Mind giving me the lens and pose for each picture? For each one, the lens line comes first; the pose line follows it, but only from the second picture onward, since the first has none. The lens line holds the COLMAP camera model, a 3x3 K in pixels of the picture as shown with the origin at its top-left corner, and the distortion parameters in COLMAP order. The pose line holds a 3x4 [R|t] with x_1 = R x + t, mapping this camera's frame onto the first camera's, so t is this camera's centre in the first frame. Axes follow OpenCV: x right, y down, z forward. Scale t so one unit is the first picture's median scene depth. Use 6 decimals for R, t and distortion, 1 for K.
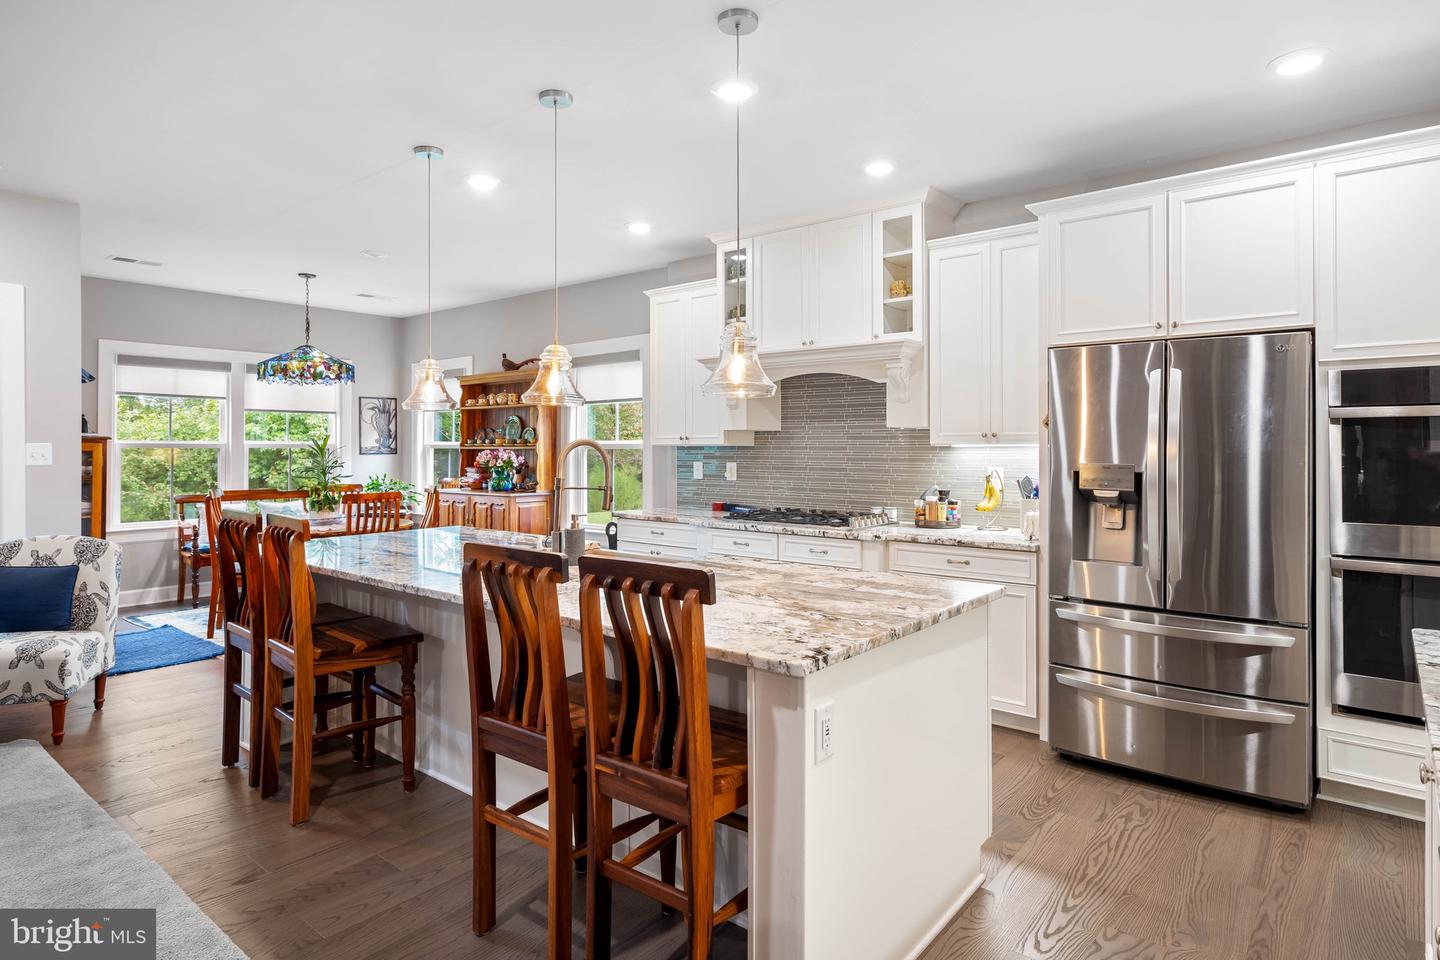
lens RADIAL K [[802.7, 0, 735.5], [0, 802.7, 445.2], [0, 0, 1]] dist [0.005882, -0.001156]
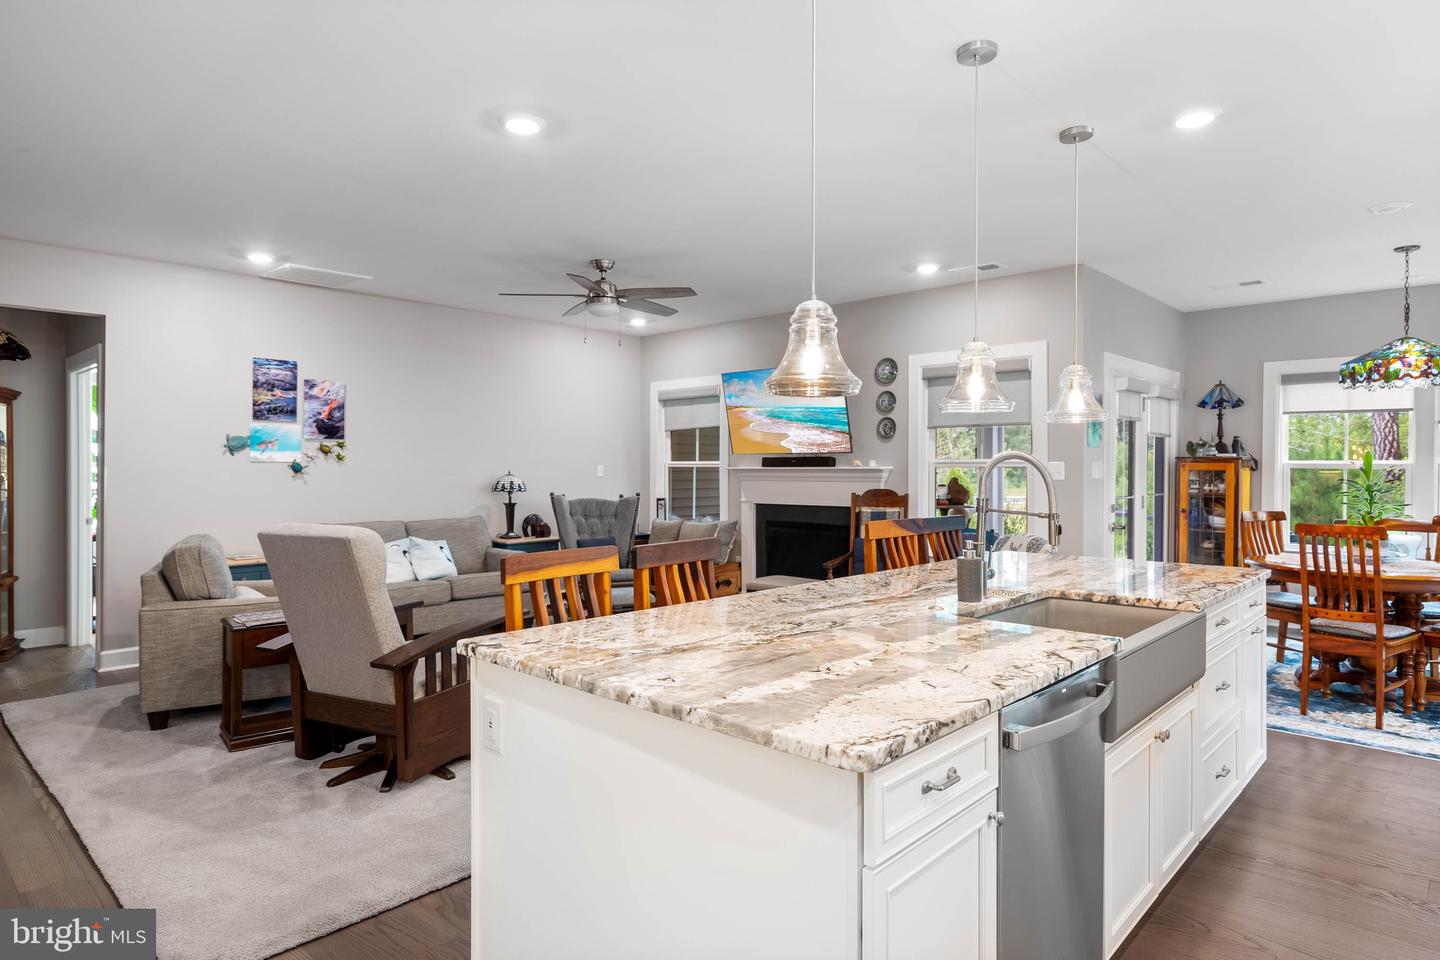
lens RADIAL K [[820.6, 0, 708.5], [0, 820.6, 480.3], [0, 0, 1]] dist [-0.001244, 0.000683]
pose [[-0.075019, 0.014030, -0.997083, 0.330684], [-0.001424, 0.999898, 0.014177, 0.005485], [0.997181, 0.002483, -0.074991, 0.387620]]
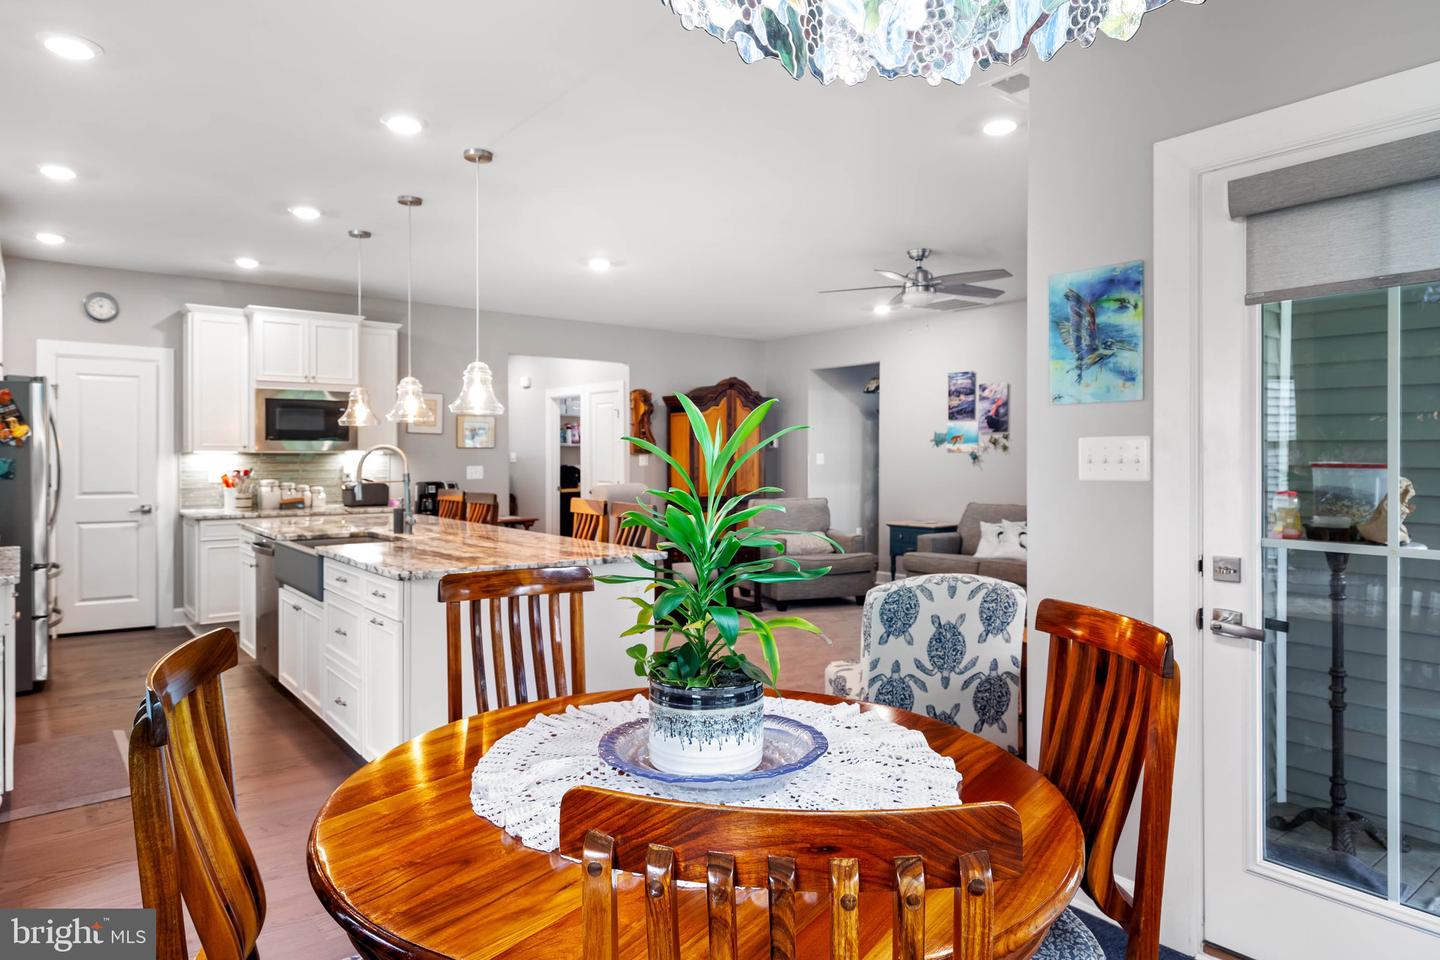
lens RADIAL K [[864.3, 0, 716.2], [0, 864.3, 454.8], [0, 0, 1]] dist [0.005309, 0.001843]
pose [[-0.973183, -0.001646, 0.230027, -0.539093], [-0.001451, 0.999998, 0.001019, 0.001957], [-0.230028, 0.000658, -0.973184, 1.165800]]
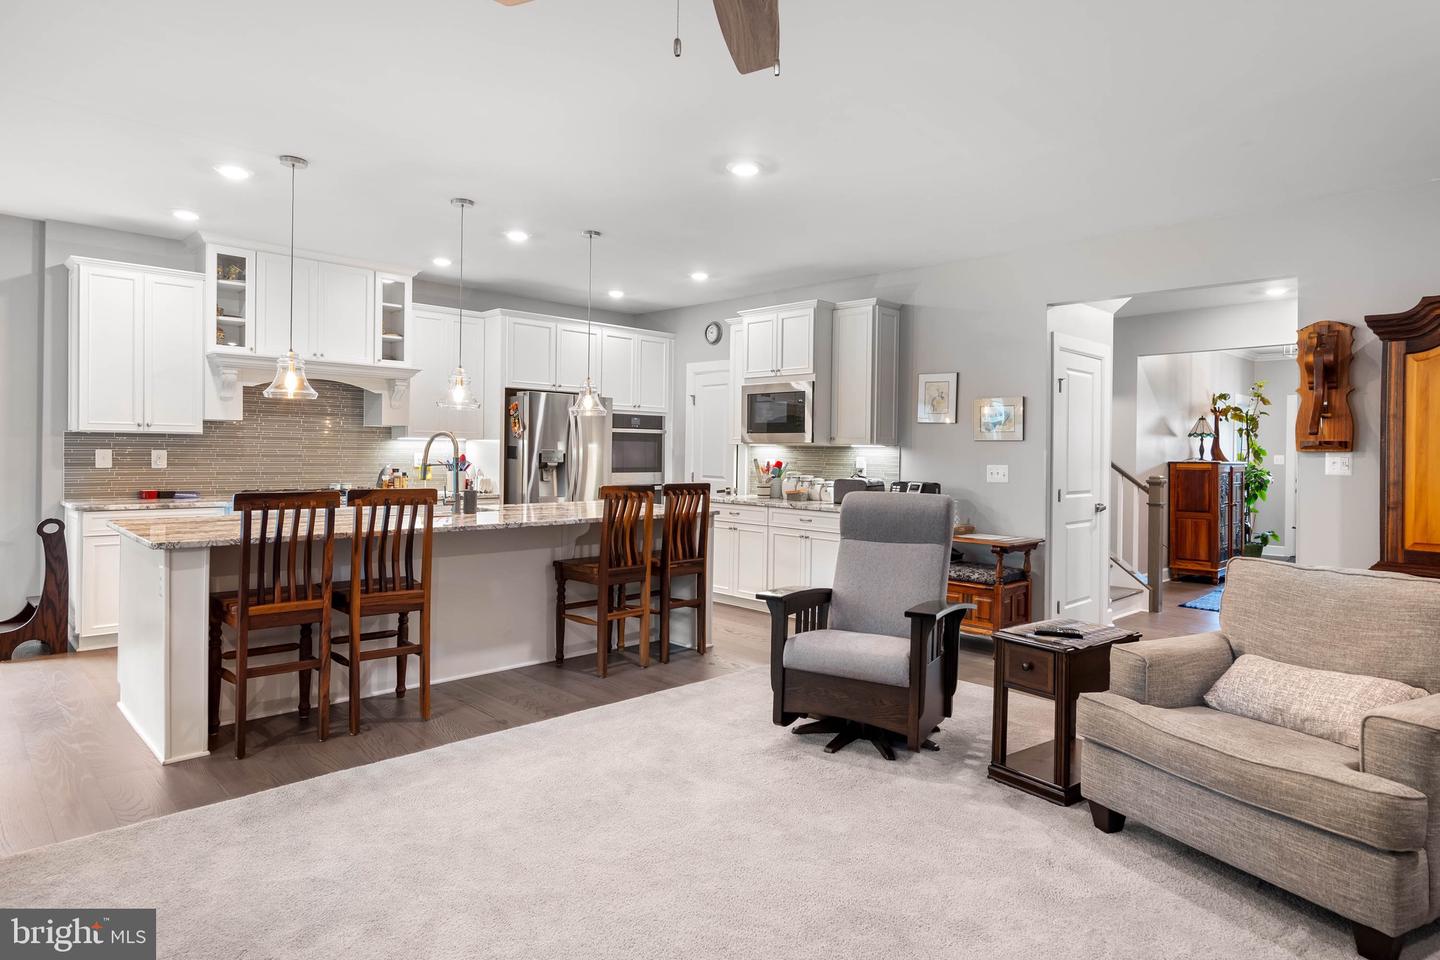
lens RADIAL K [[802.7, 0, 704.3], [0, 802.7, 462.4], [0, 0, 1]] dist [0.005882, -0.001156]
pose [[0.124903, -0.011273, 0.992105, -0.821027], [-0.016462, 0.999774, 0.013432, 0.010849], [-0.992032, -0.018010, 0.124690, 0.180084]]
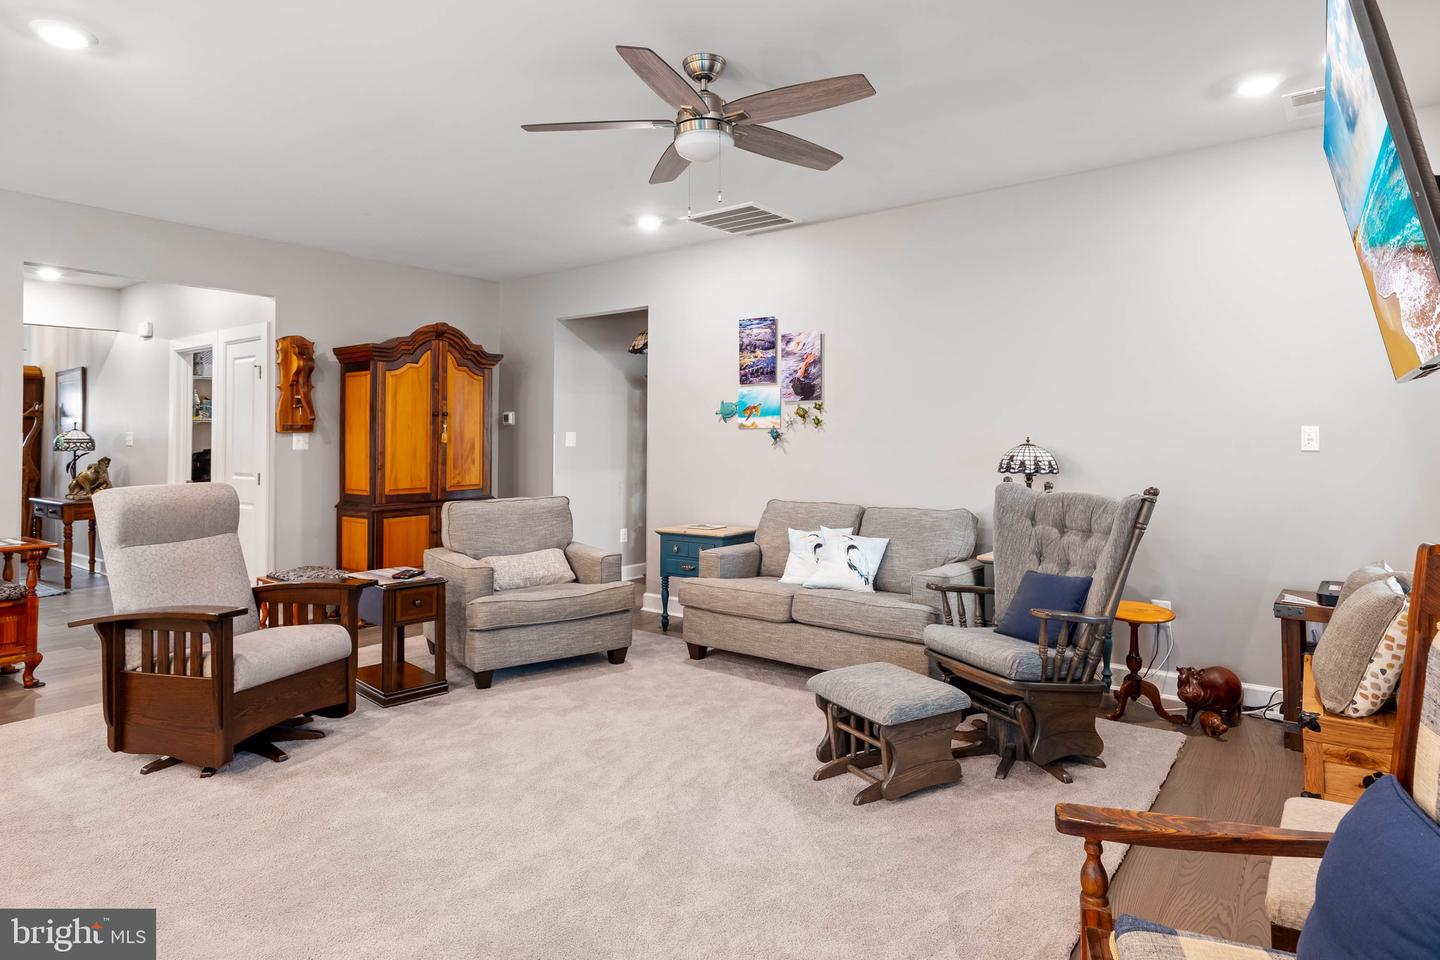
lens RADIAL K [[802.7, 0, 703.0], [0, 802.7, 426.5], [0, 0, 1]] dist [0.005882, -0.001156]
pose [[-0.999967, 0.000660, -0.008045, -0.532340], [0.000769, 0.999907, -0.013612, 0.008059], [0.008035, -0.013618, -0.999875, 0.683020]]
